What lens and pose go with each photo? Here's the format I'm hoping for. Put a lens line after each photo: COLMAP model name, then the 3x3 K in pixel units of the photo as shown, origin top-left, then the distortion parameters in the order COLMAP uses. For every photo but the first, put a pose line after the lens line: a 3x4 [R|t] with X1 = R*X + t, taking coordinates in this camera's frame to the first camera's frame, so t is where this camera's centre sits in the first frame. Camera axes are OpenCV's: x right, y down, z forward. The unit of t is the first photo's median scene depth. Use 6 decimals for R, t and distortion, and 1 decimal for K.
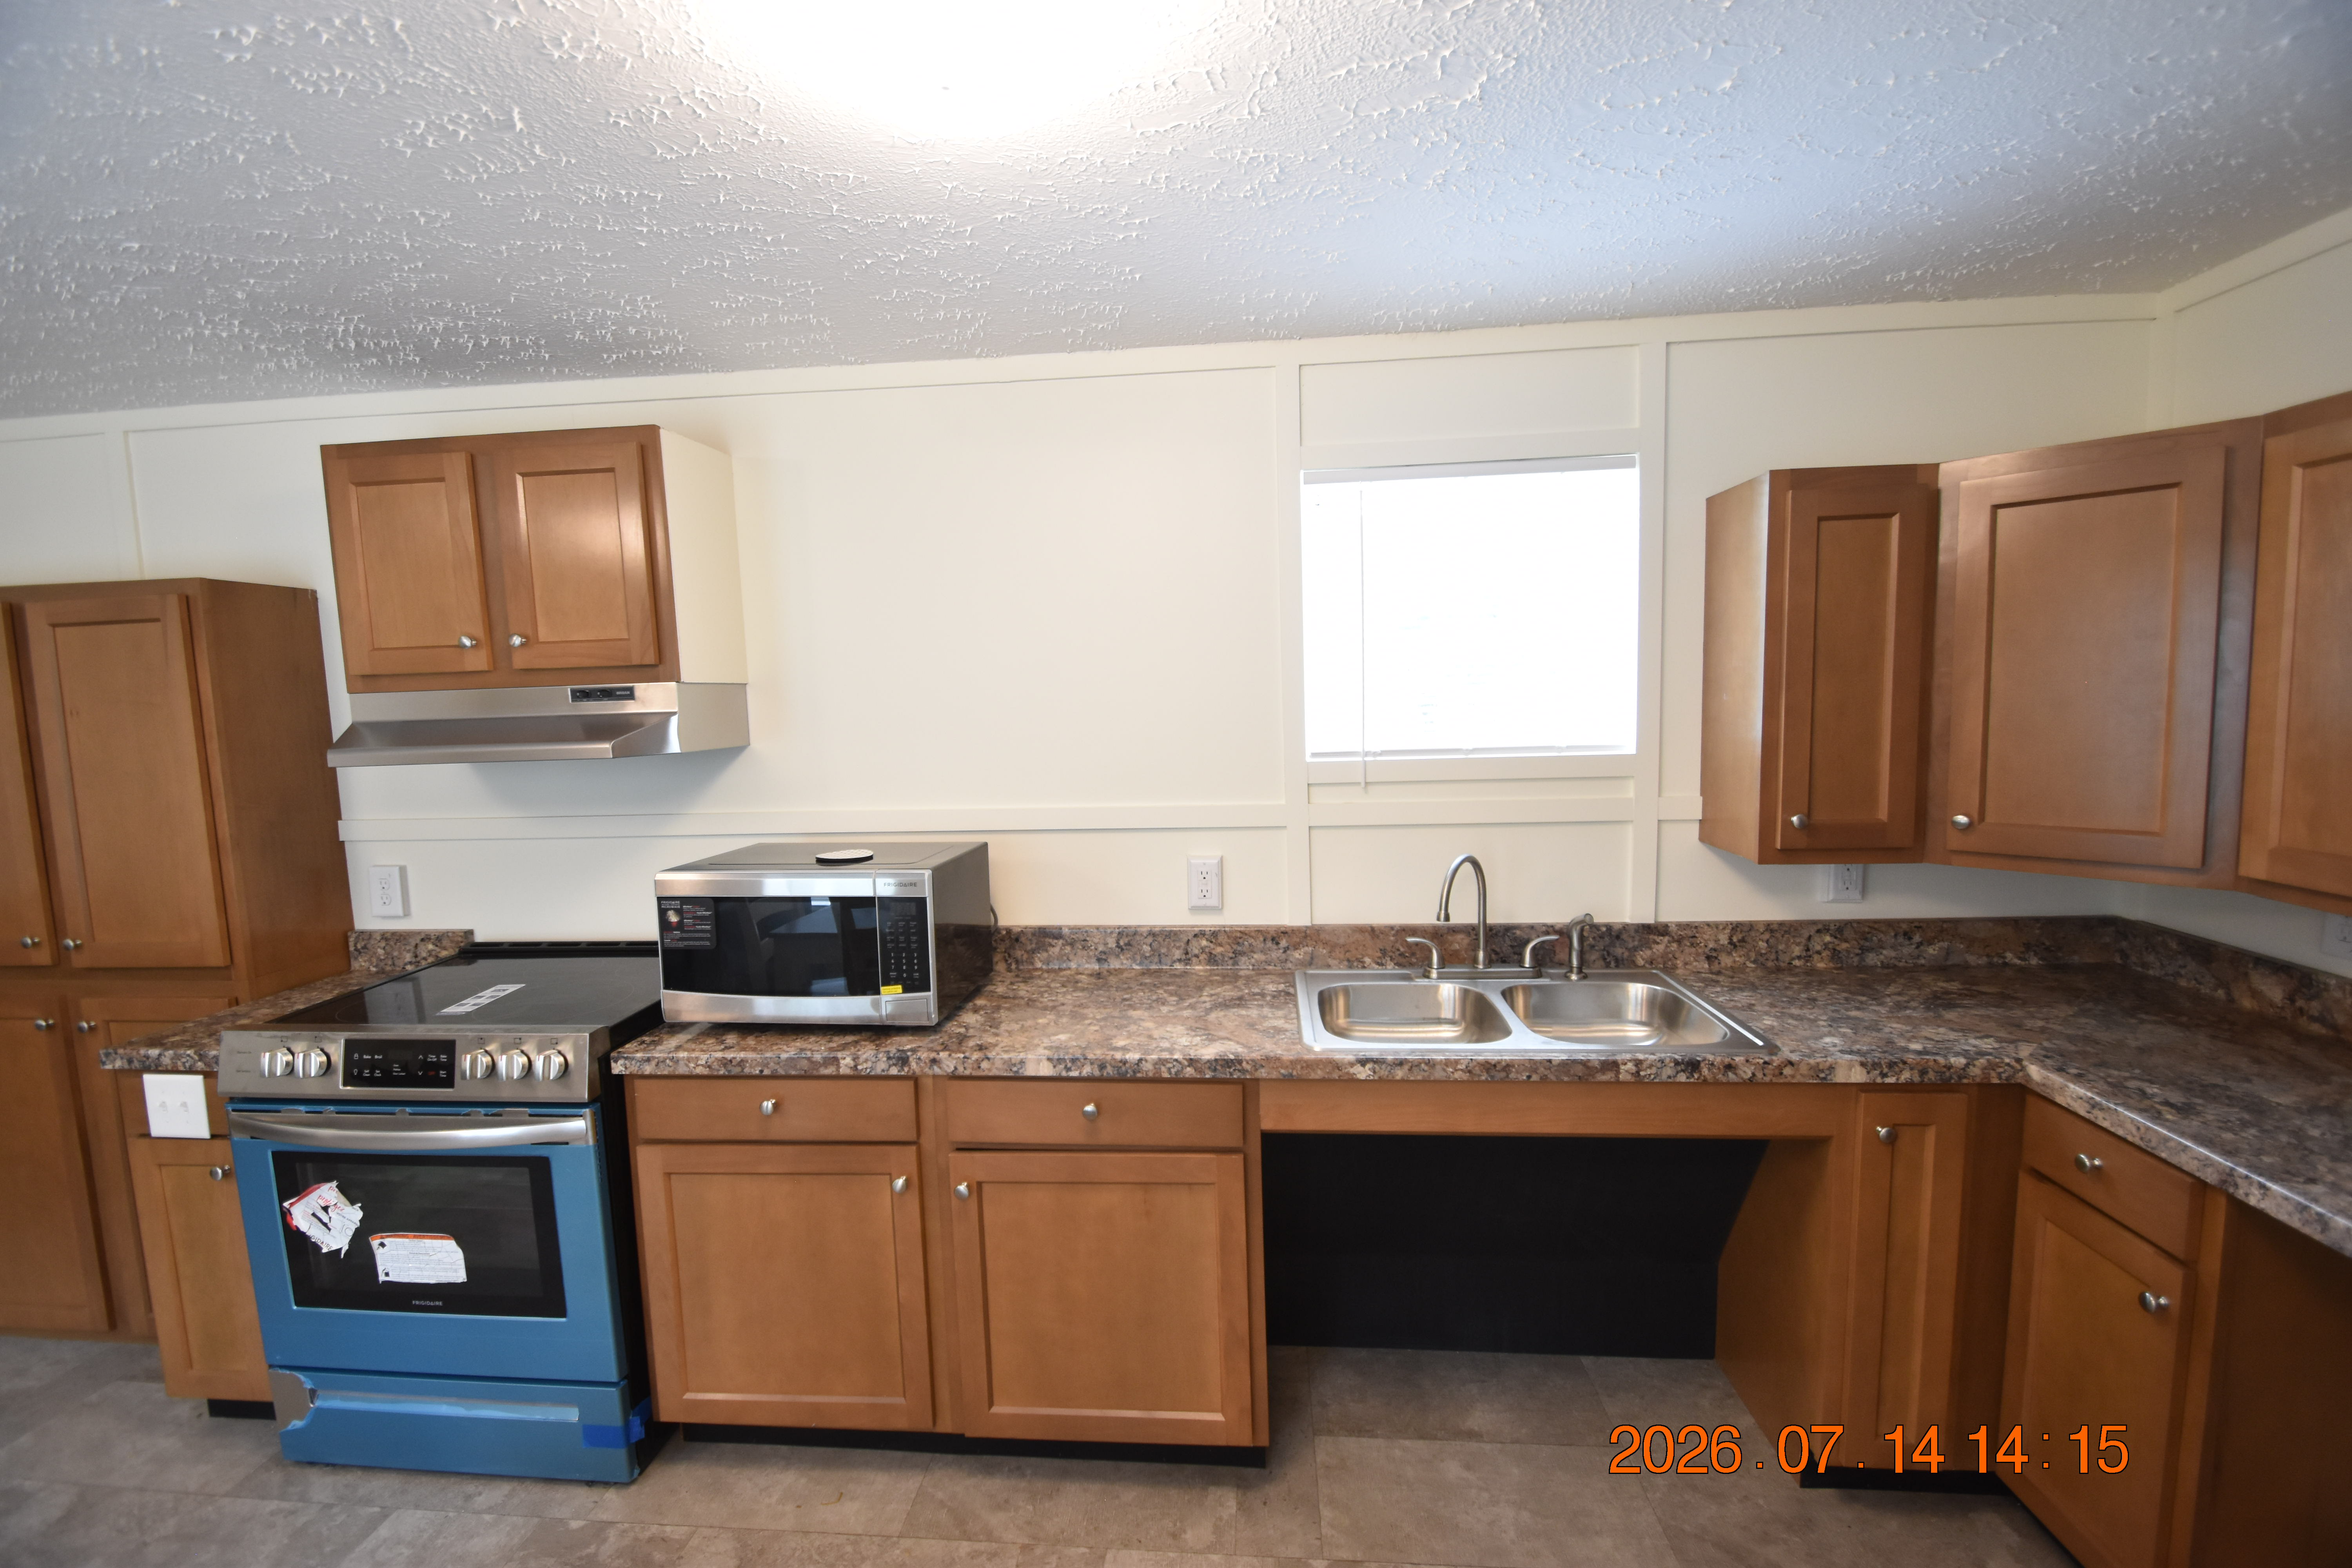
lens RADIAL K [[1025.5, 0, 1165.3], [0, 1025.5, 798.7], [0, 0, 1]] dist [0.020573, -0.022439]
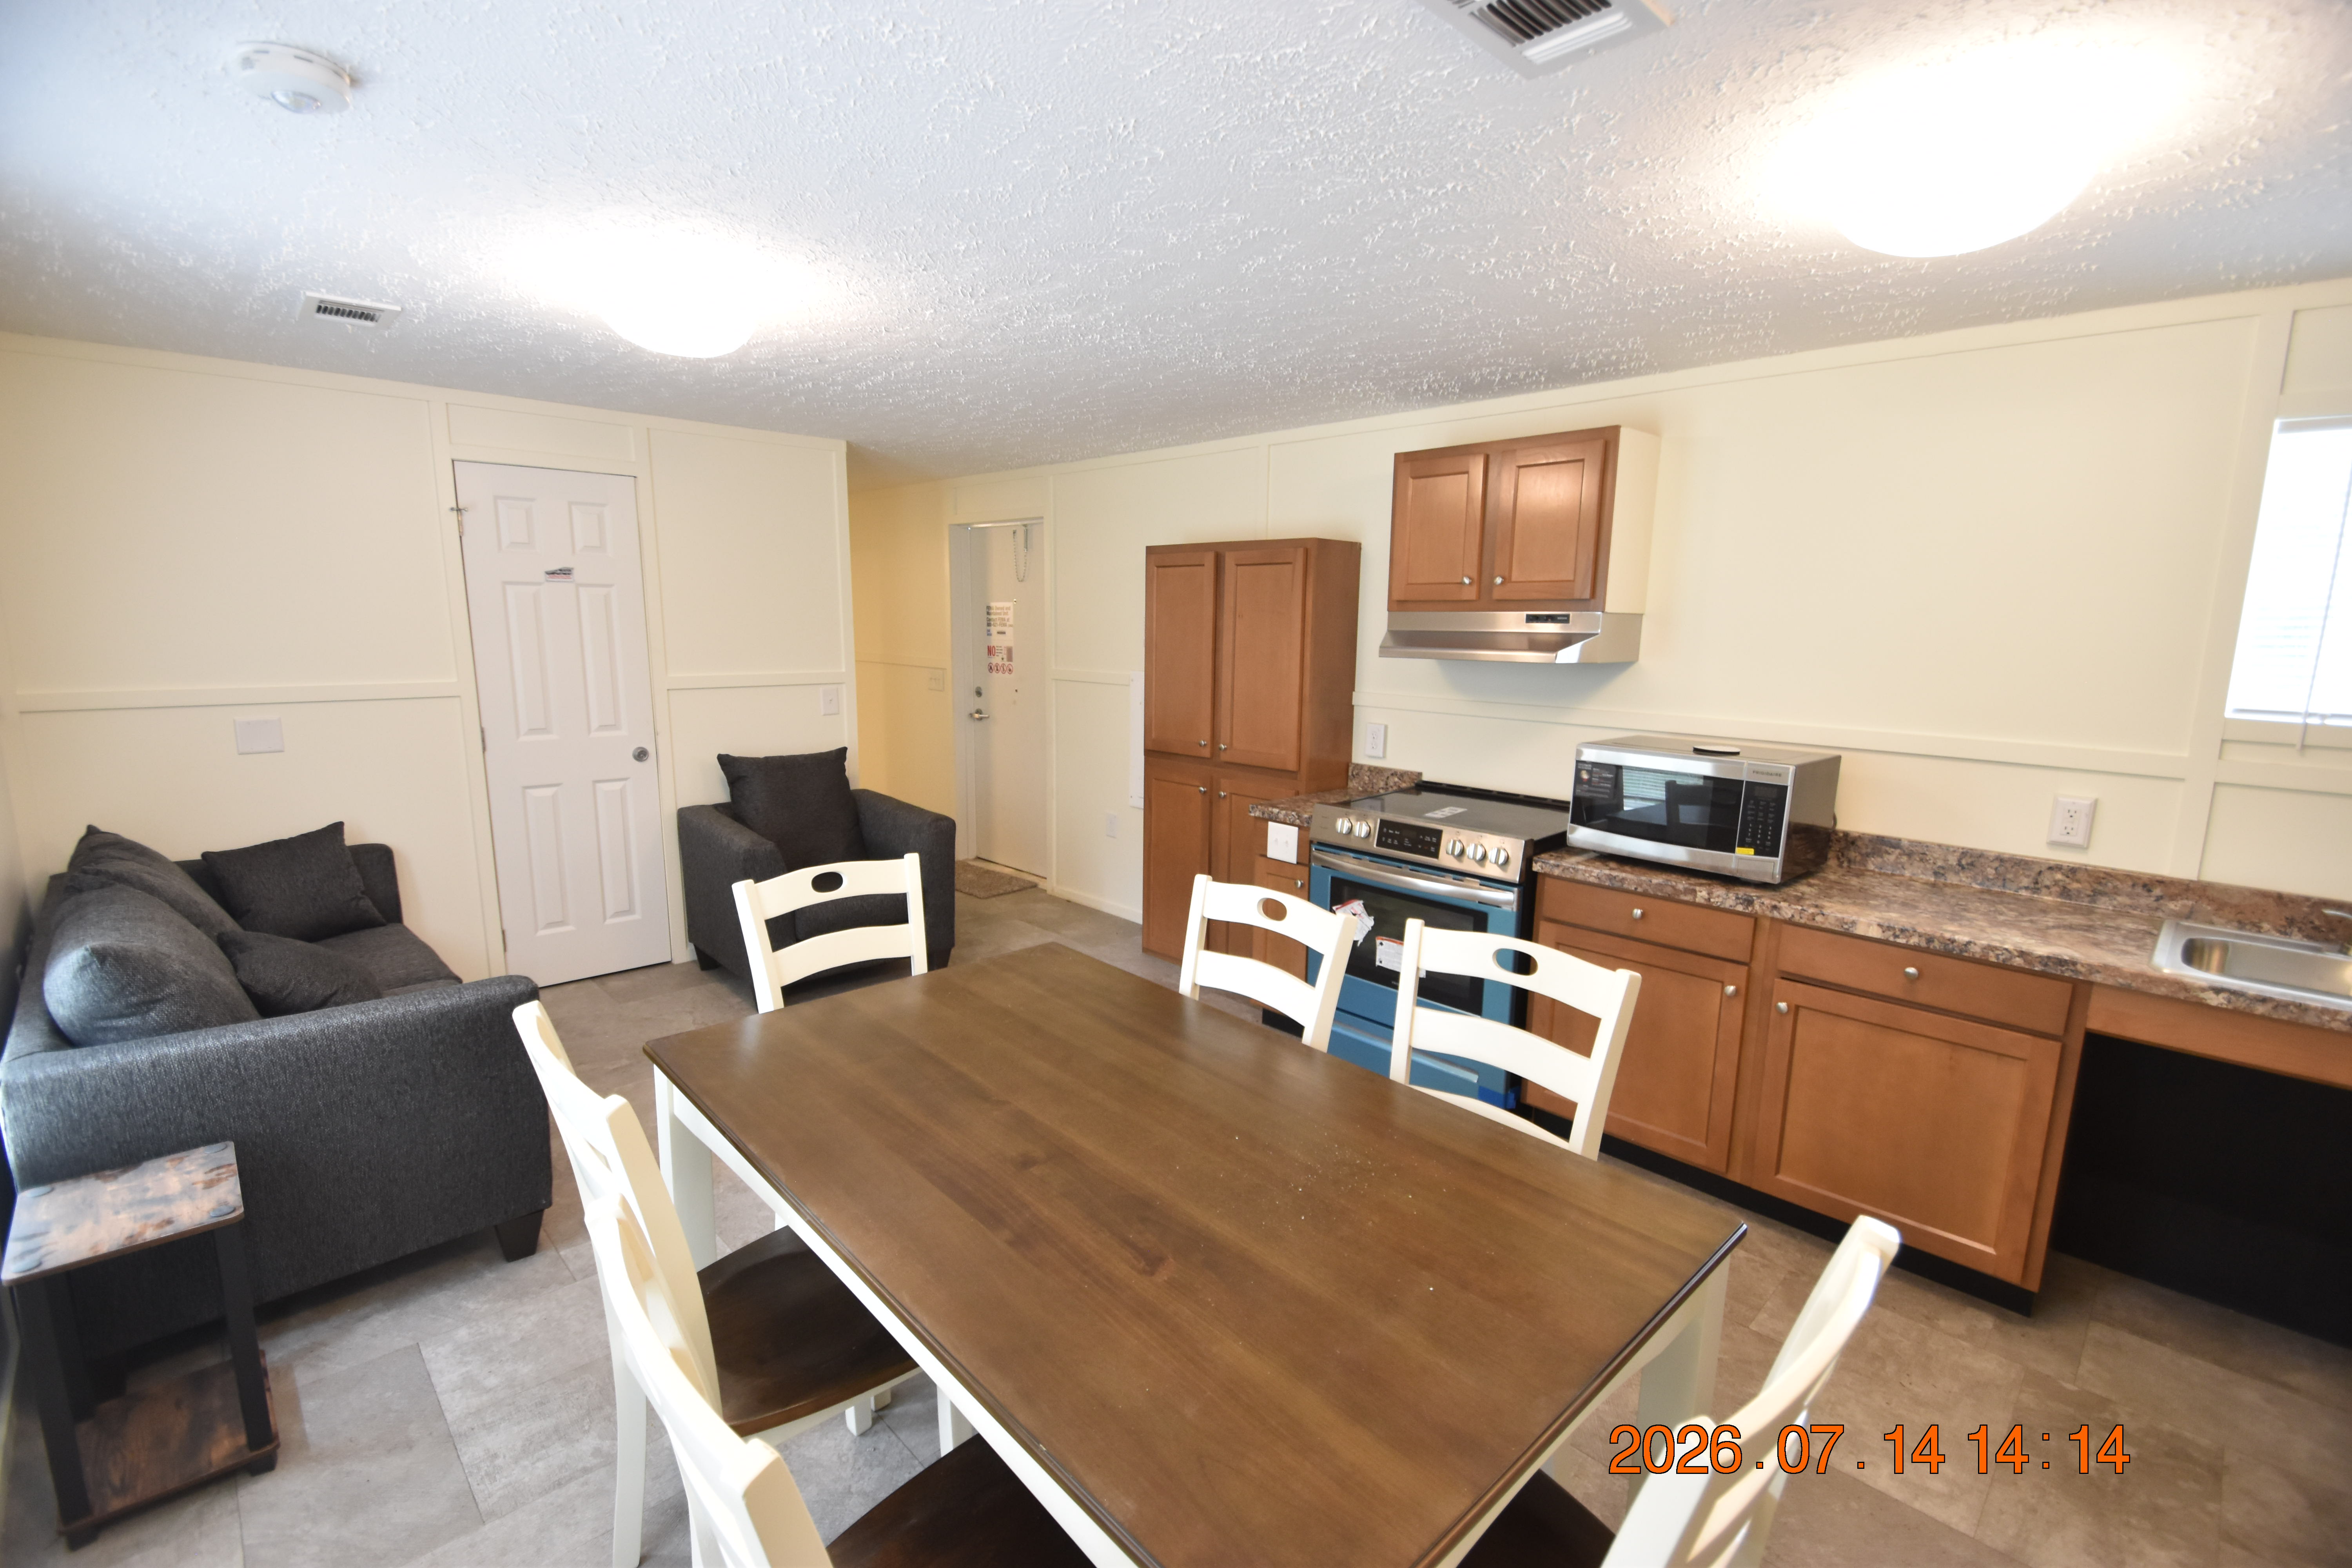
lens RADIAL K [[1025.5, 0, 1165.3], [0, 1025.5, 798.7], [0, 0, 1]] dist [0.020573, -0.022439]
pose [[0.752206, 0.153869, -0.640711, 0.013861], [-0.105643, 0.987937, 0.113230, 0.046275], [0.650404, -0.017486, 0.759387, -0.503520]]
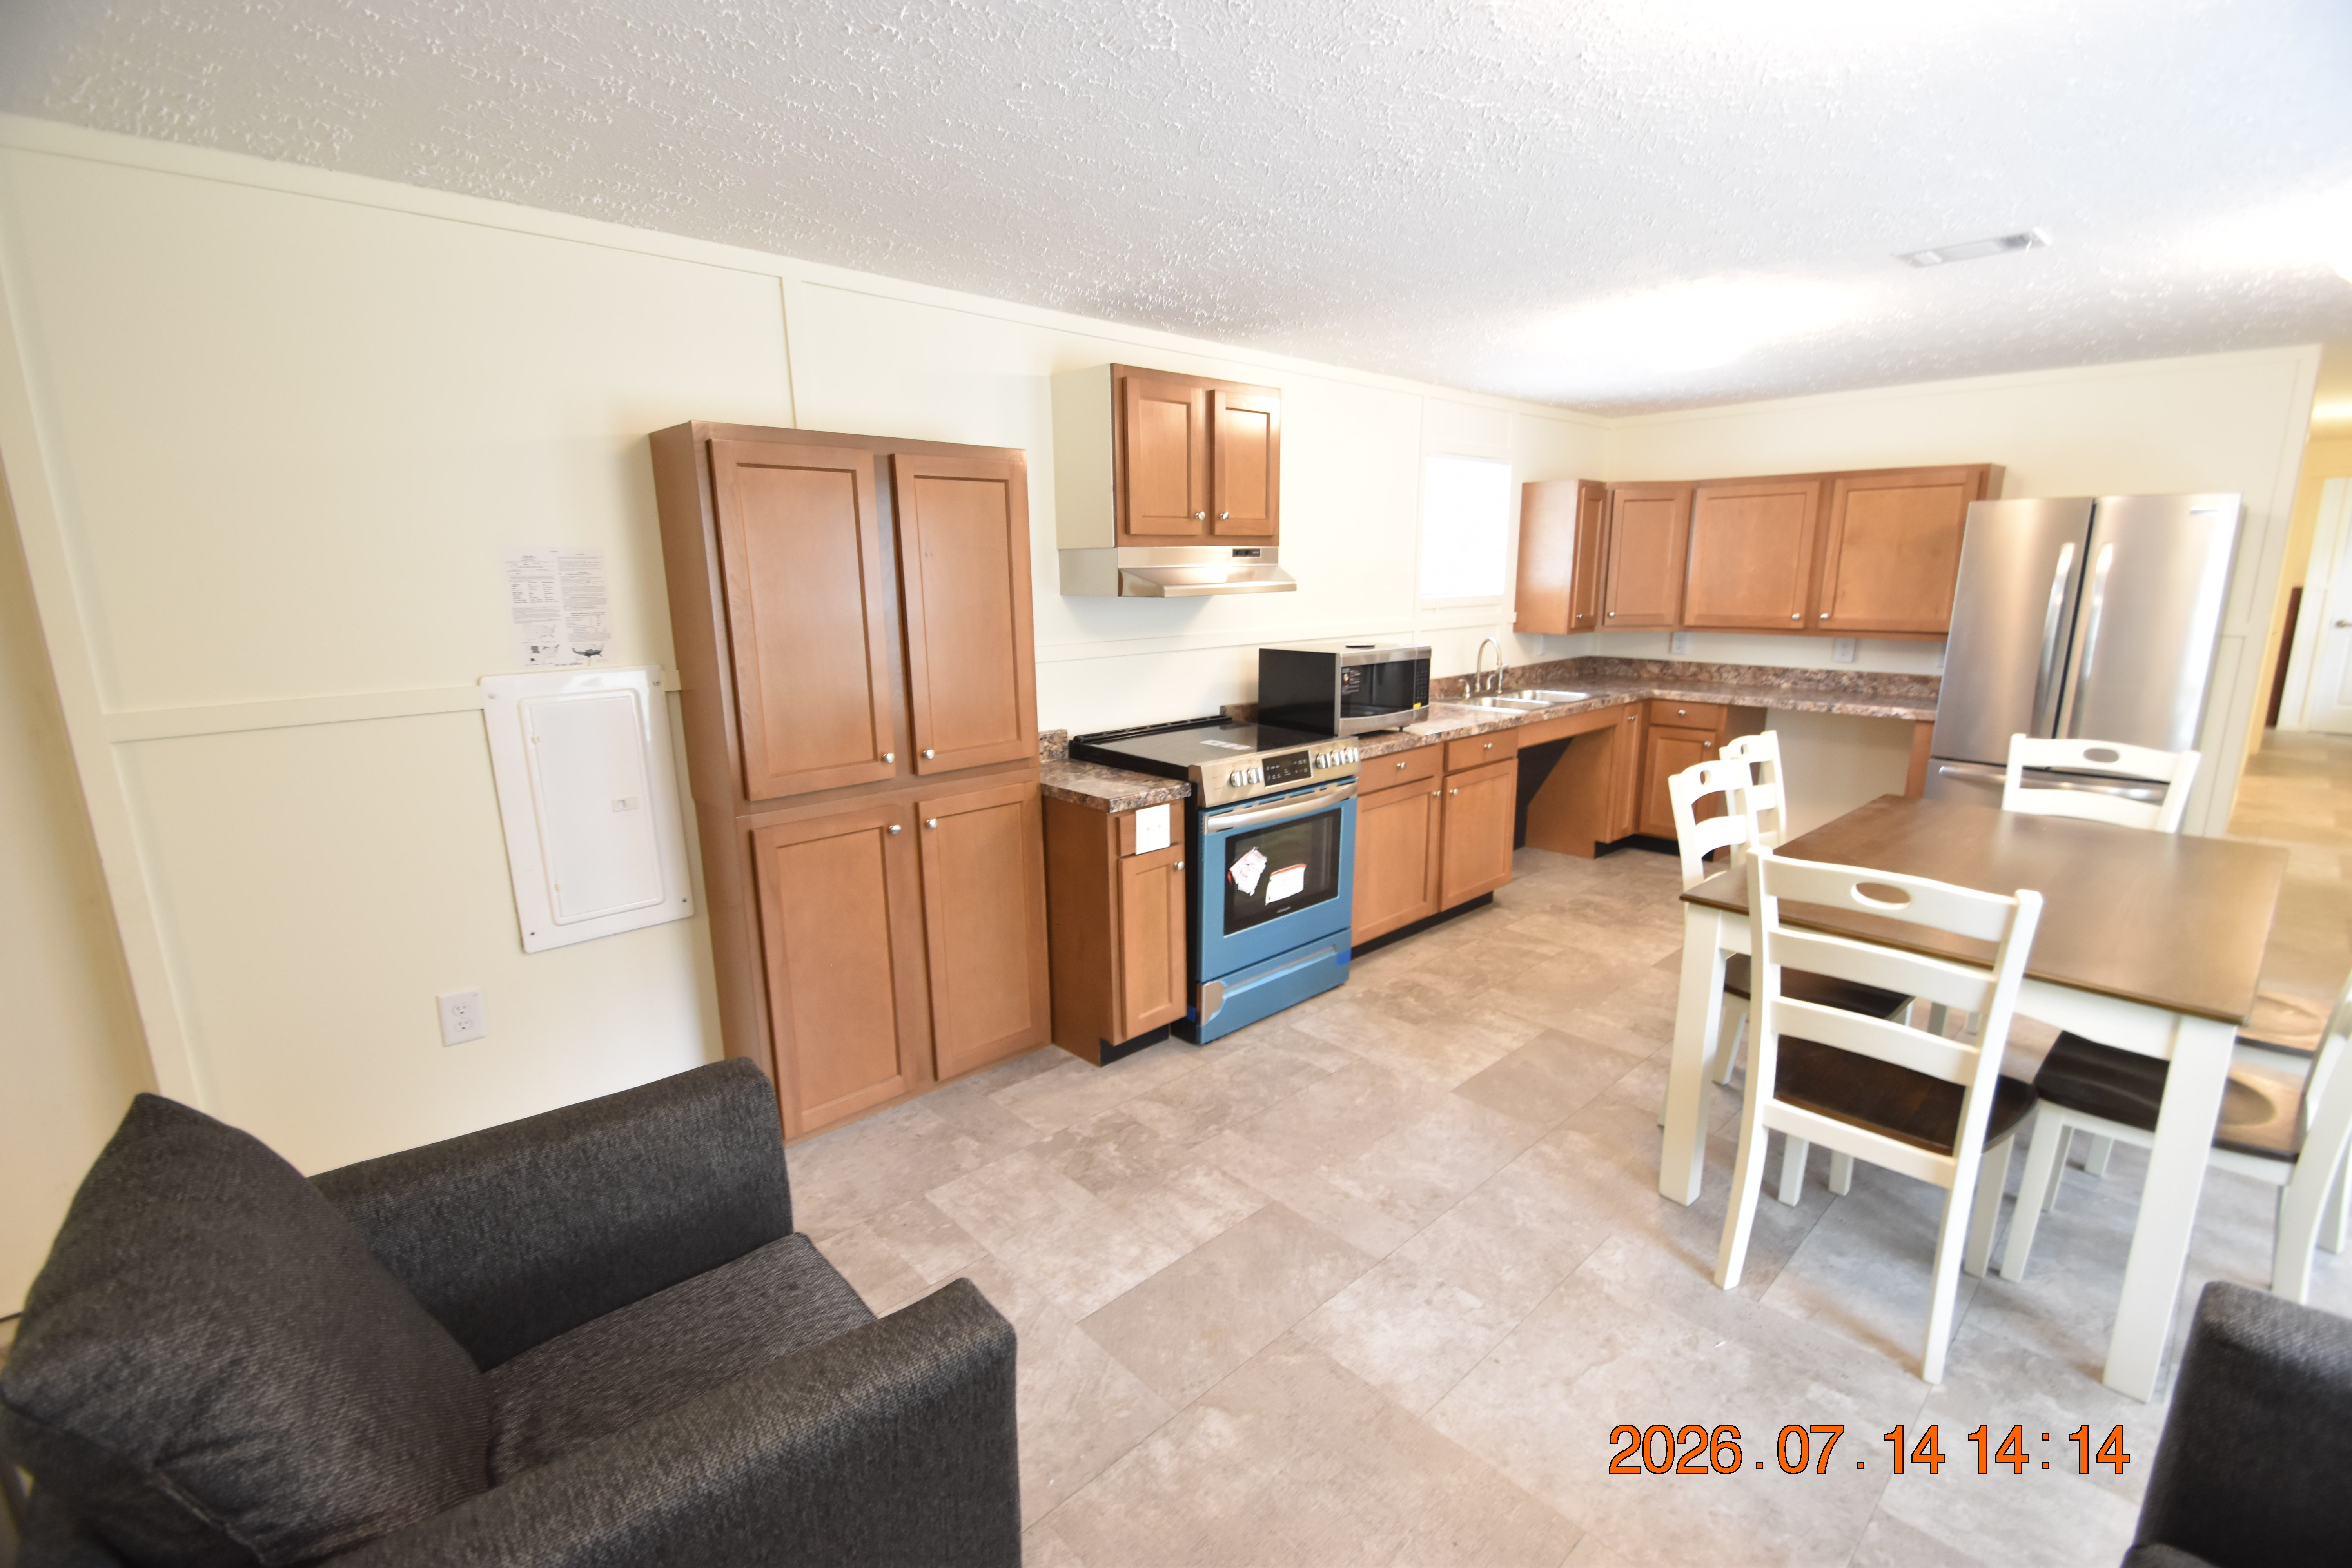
lens RADIAL K [[1025.5, 0, 1165.3], [0, 1025.5, 798.7], [0, 0, 1]] dist [0.020573, -0.022439]
pose [[0.670646, -0.140934, 0.728266, -2.084434], [0.067539, 0.989309, 0.129255, 0.070819], [-0.738697, -0.037498, 0.672994, -0.003843]]
